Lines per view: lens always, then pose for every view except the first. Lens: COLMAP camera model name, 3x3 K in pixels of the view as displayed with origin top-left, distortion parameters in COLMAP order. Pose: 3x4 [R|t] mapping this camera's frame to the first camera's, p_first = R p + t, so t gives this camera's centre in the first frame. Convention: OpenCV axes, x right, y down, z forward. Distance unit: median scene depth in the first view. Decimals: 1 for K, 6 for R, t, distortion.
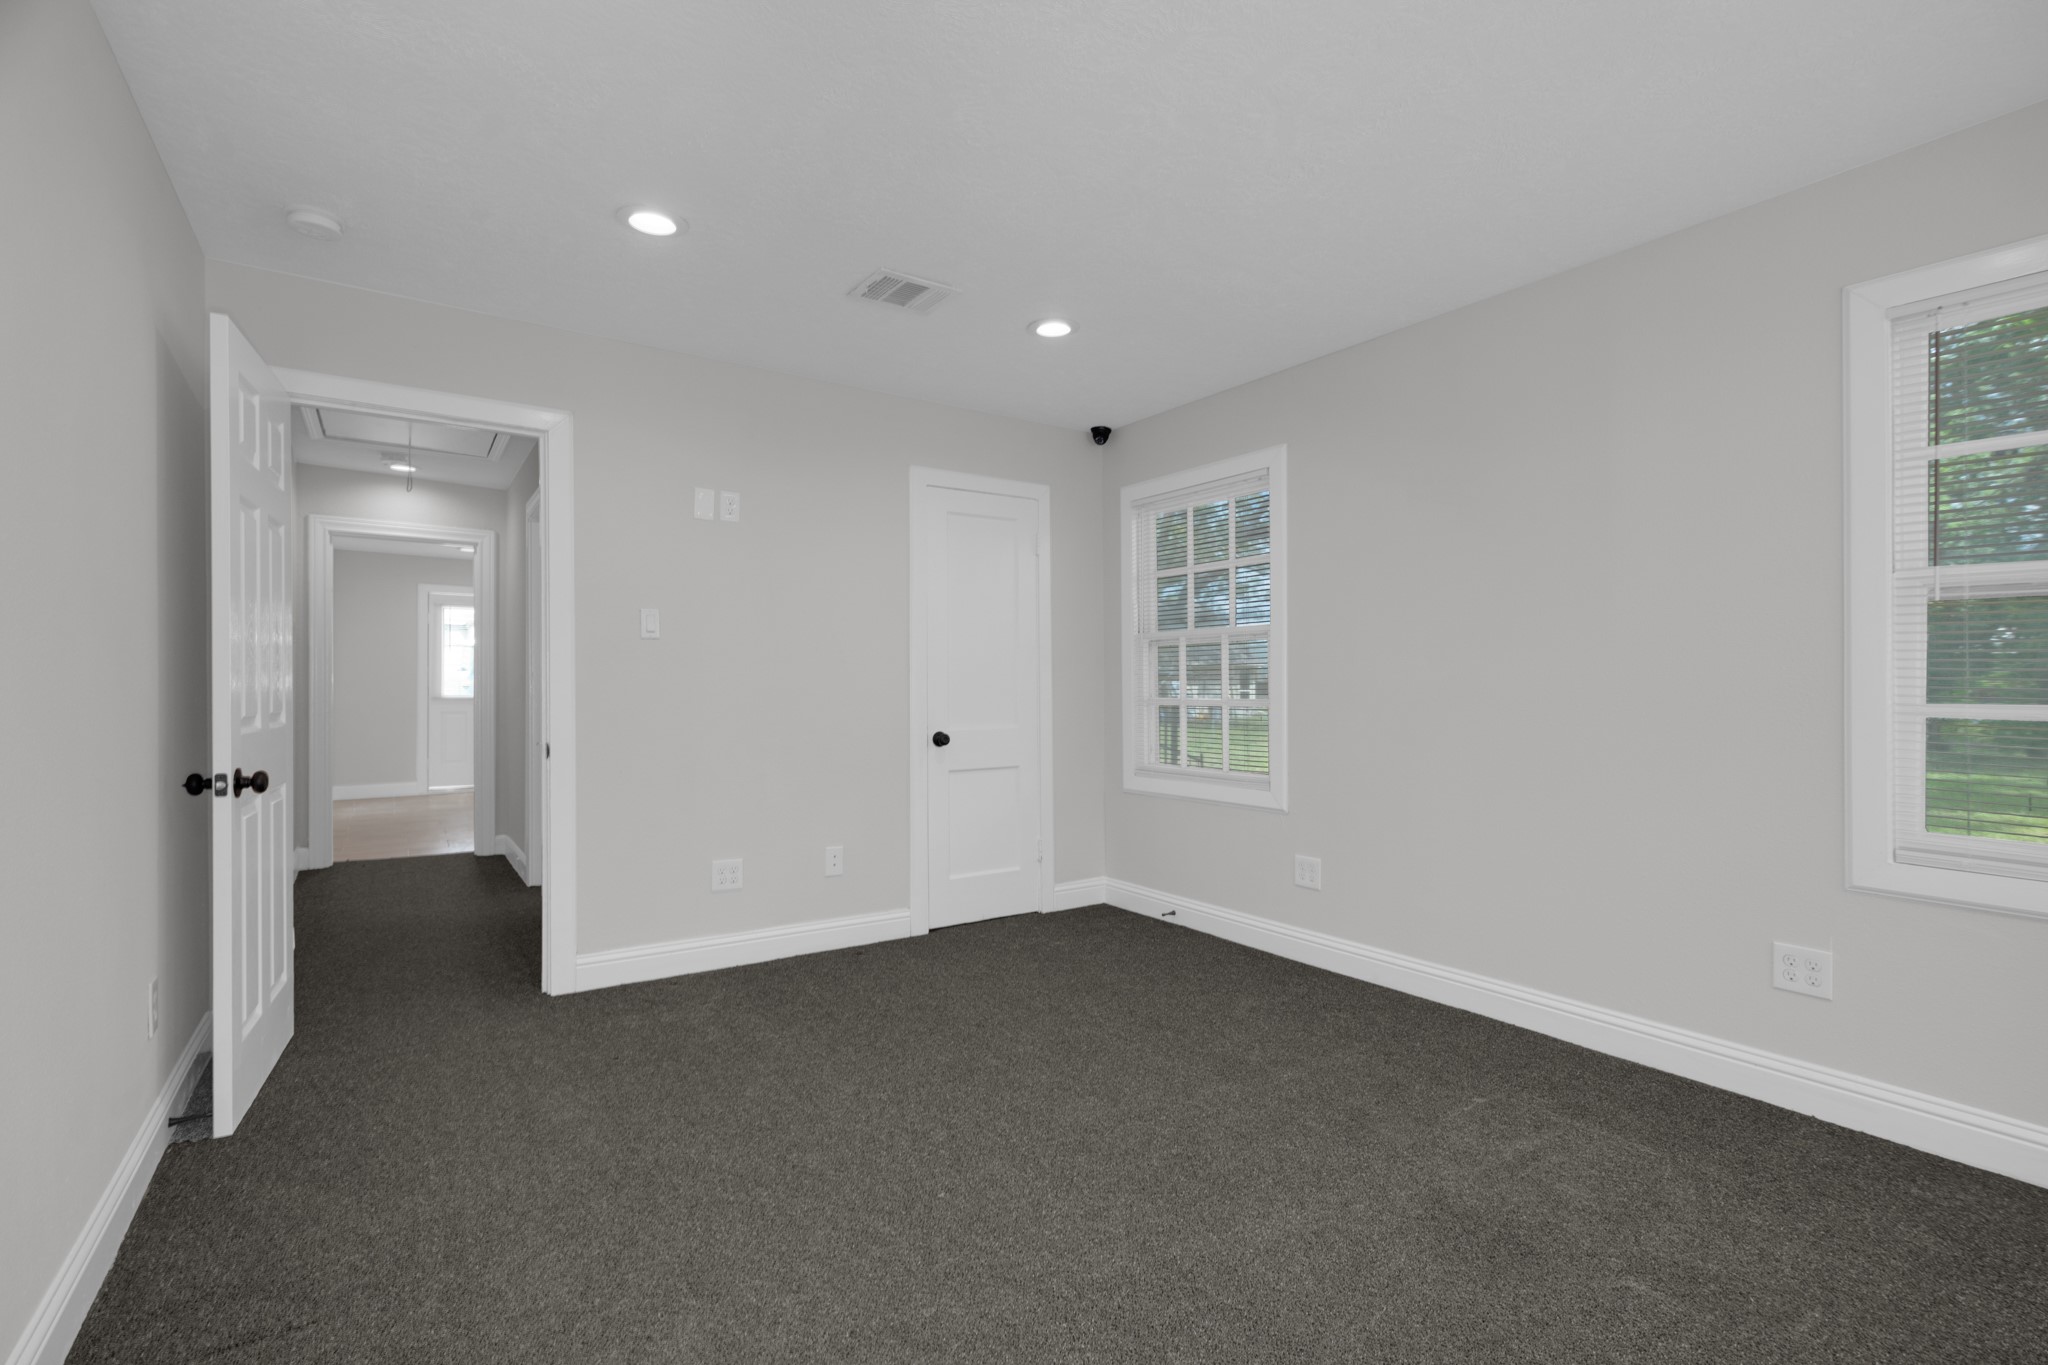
lens RADIAL K [[924.6, 0, 1024.0], [0, 924.6, 682.5], [0, 0, 1]] dist [0.017802, 0.000112]
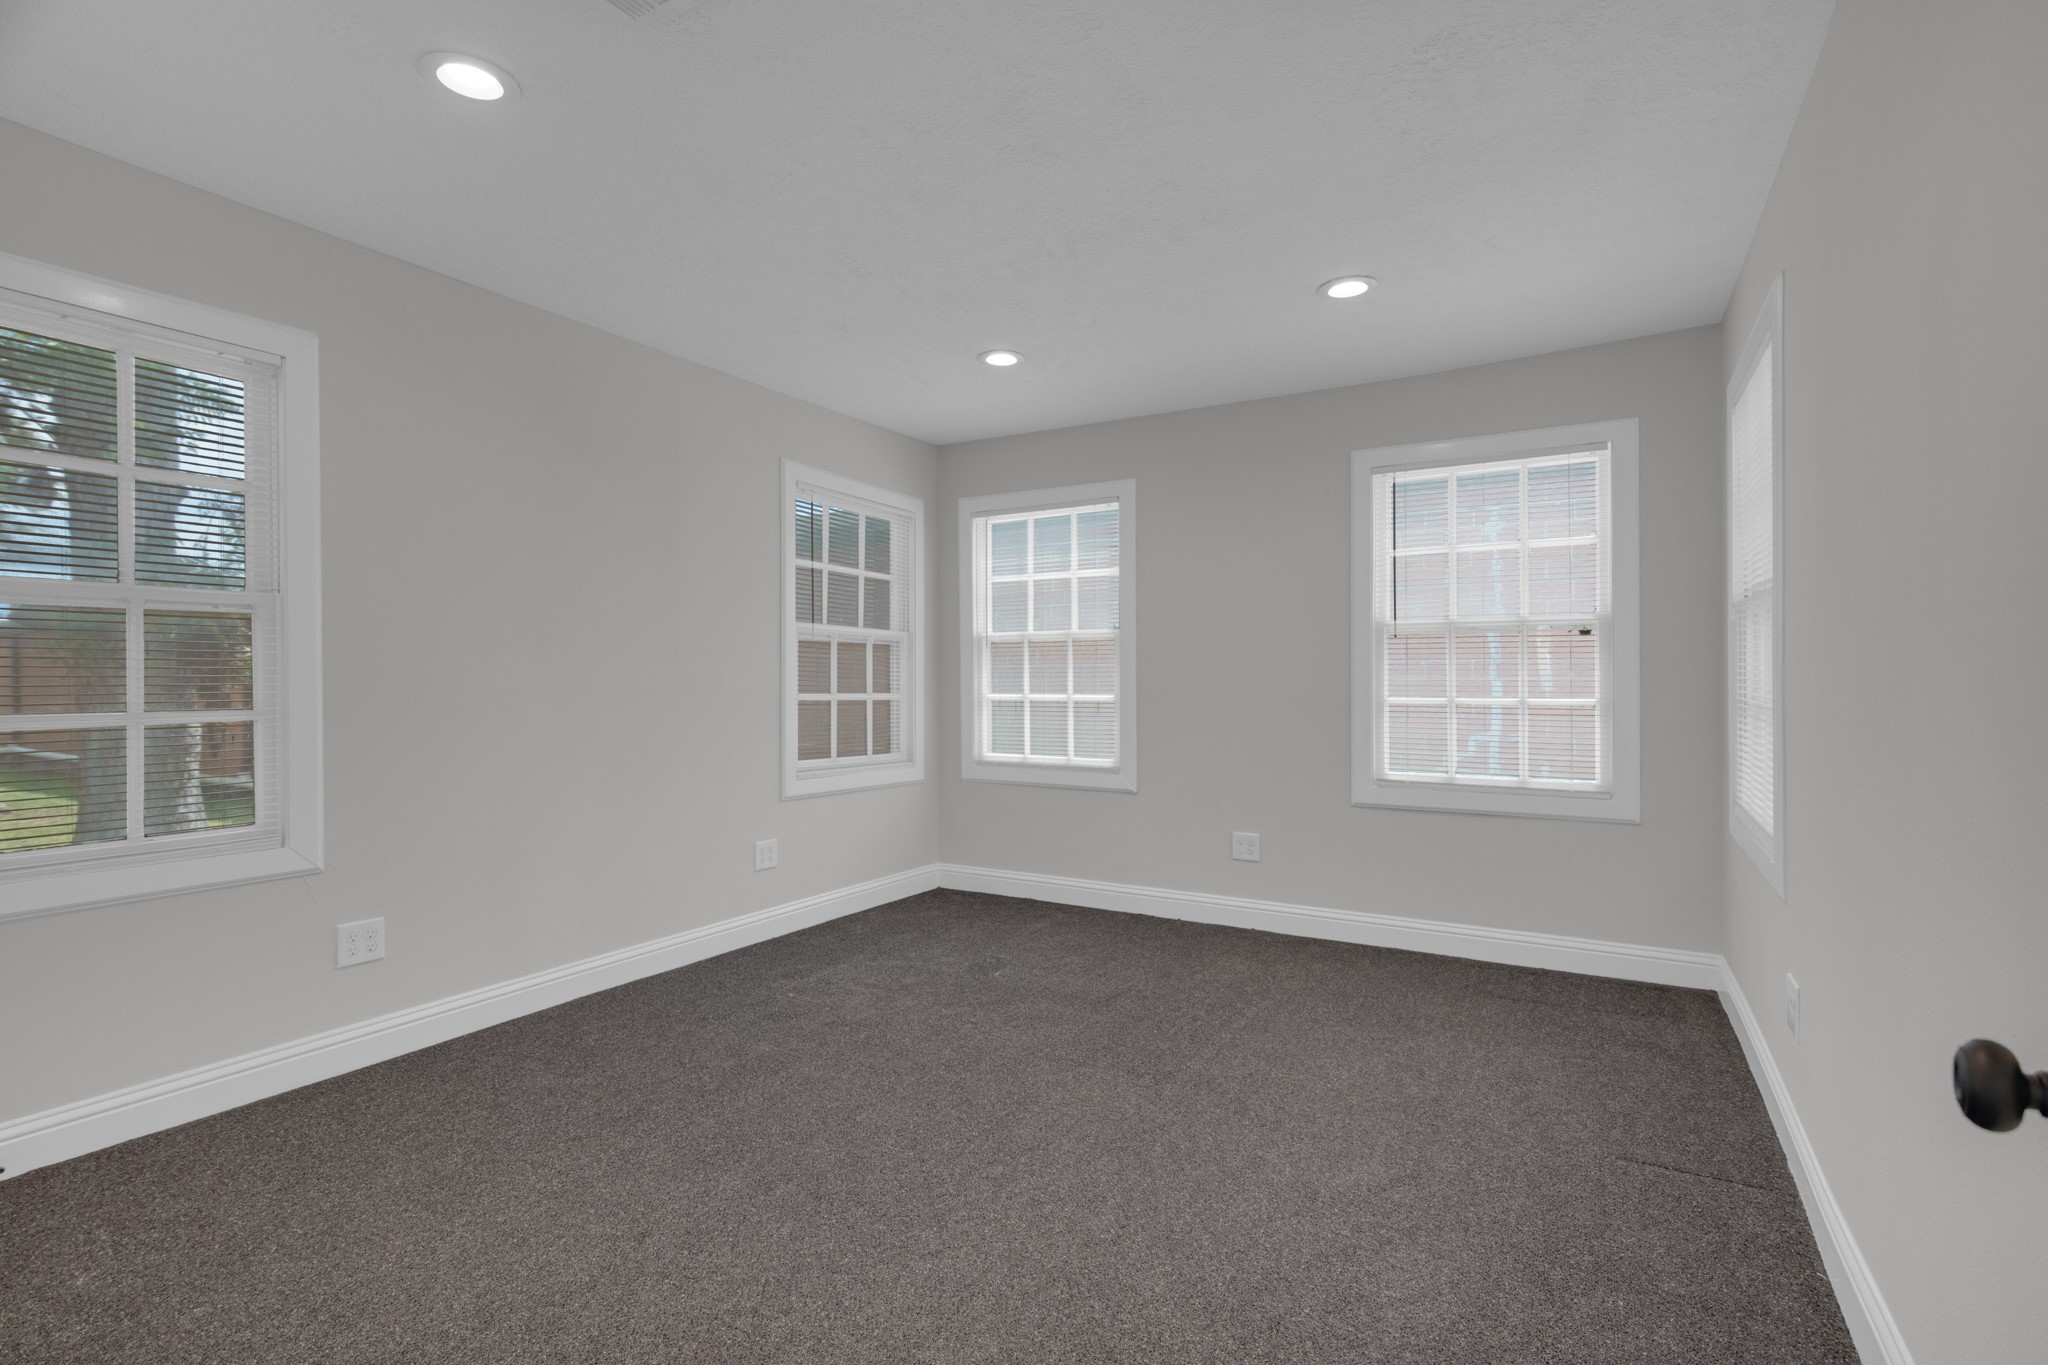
lens RADIAL K [[950.5, 0, 1024.0], [0, 950.5, 682.5], [0, 0, 1]] dist [0.000432, 0.000435]
pose [[-0.416625, 0.005677, 0.909061, -0.909553], [0.003017, 0.999984, -0.004863, 0.008534], [-0.909073, 0.000716, -0.416636, 1.290017]]
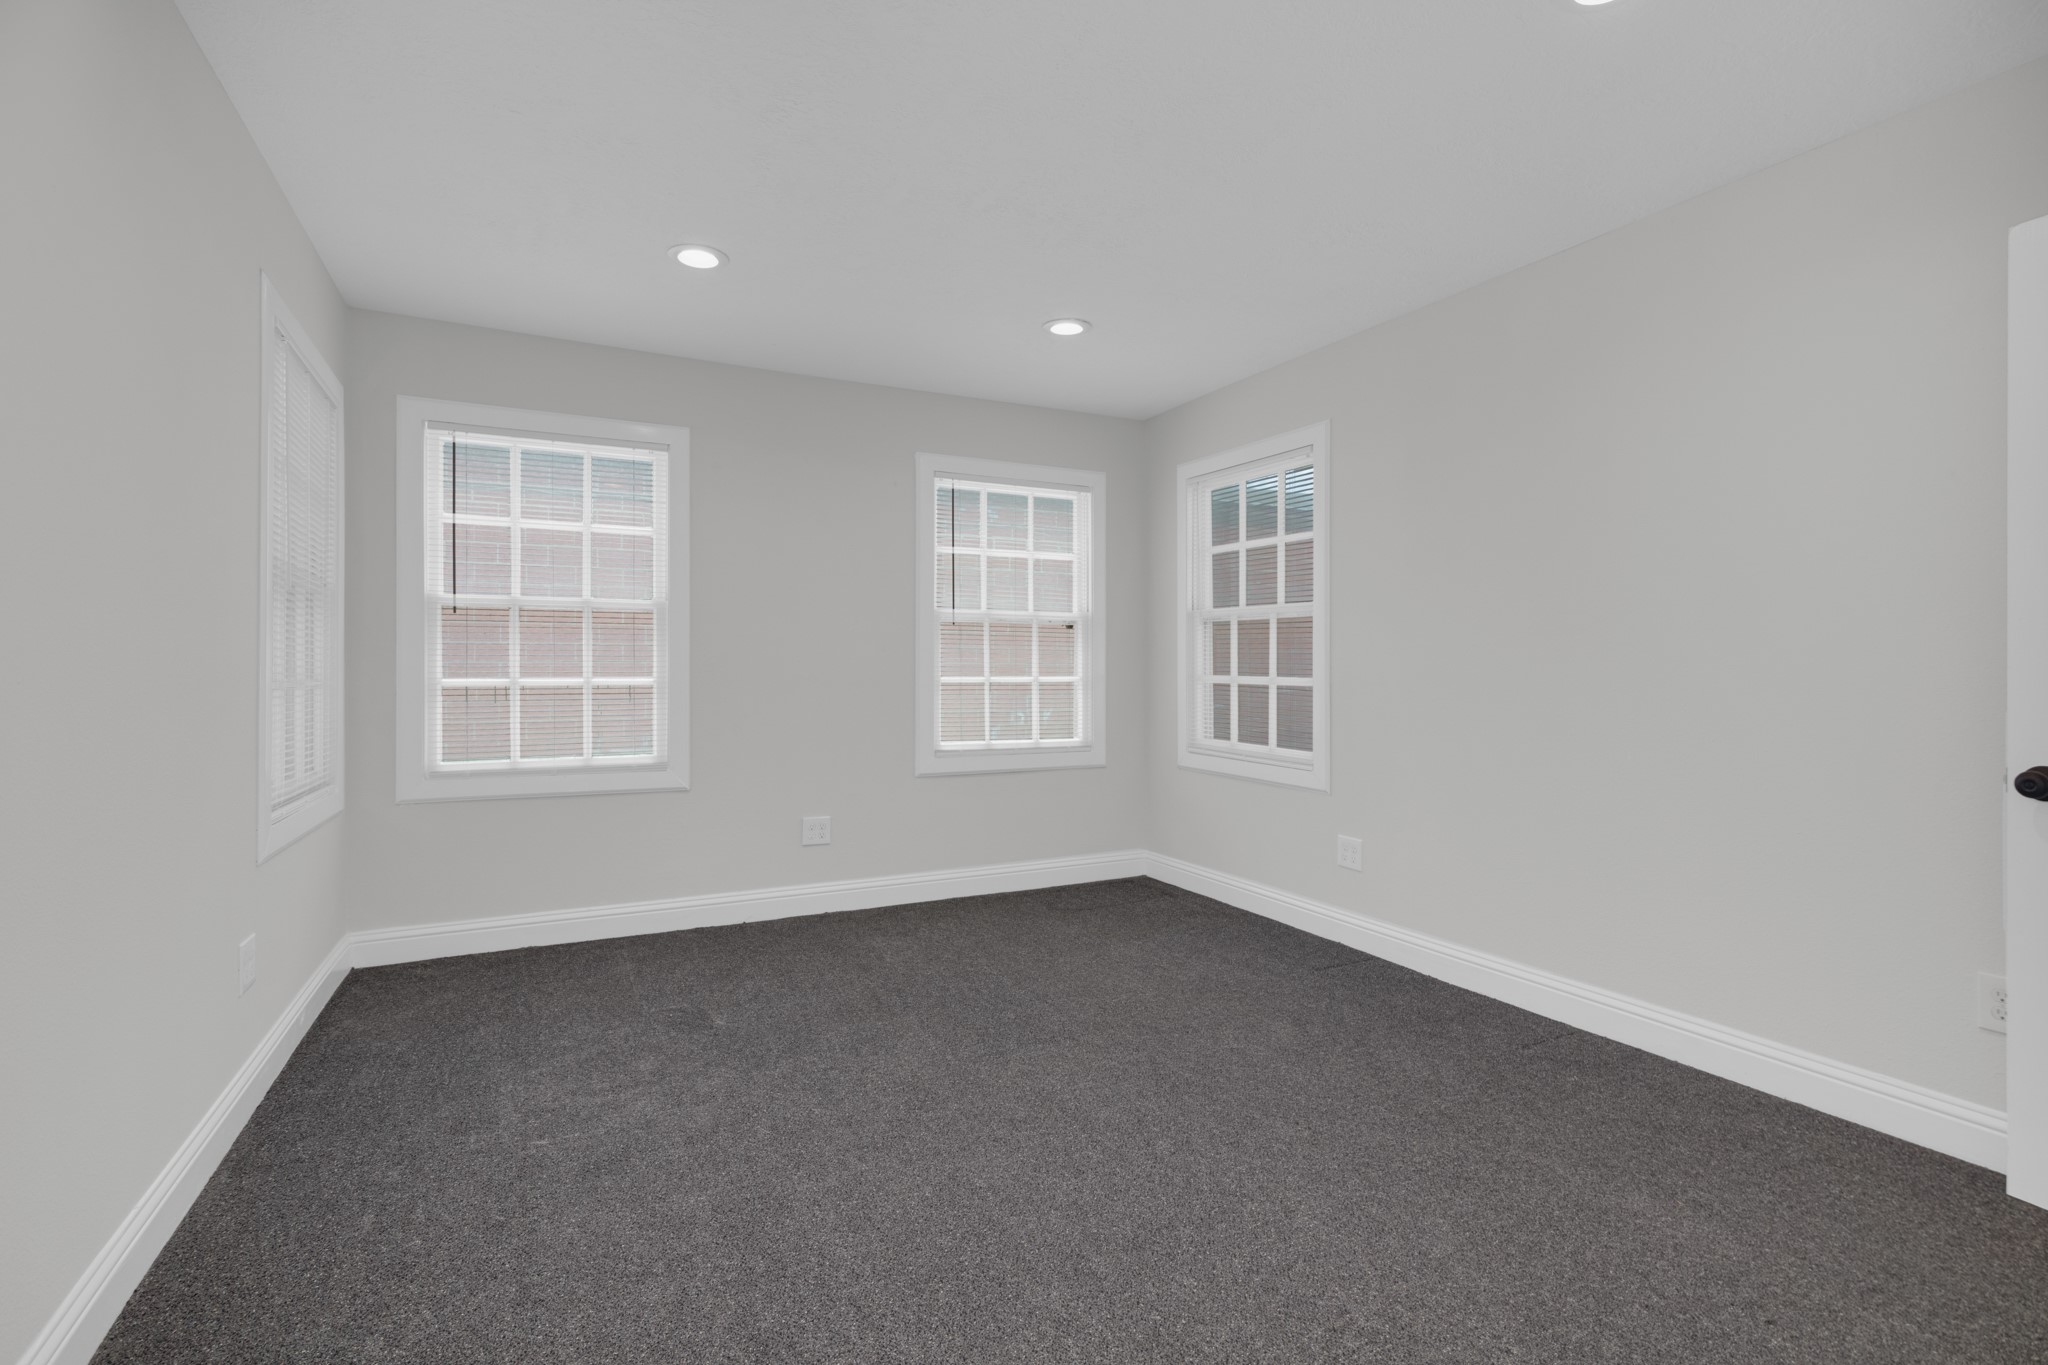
lens RADIAL K [[949.4, 0, 1024.7], [0, 949.4, 671.9], [0, 0, 1]] dist [0.002134, 0.000111]
pose [[-0.991769, 0.000101, 0.128042, -0.071434], [0.000866, 0.999982, 0.005920, 0.005859], [-0.128039, 0.005982, -0.991751, 1.852290]]
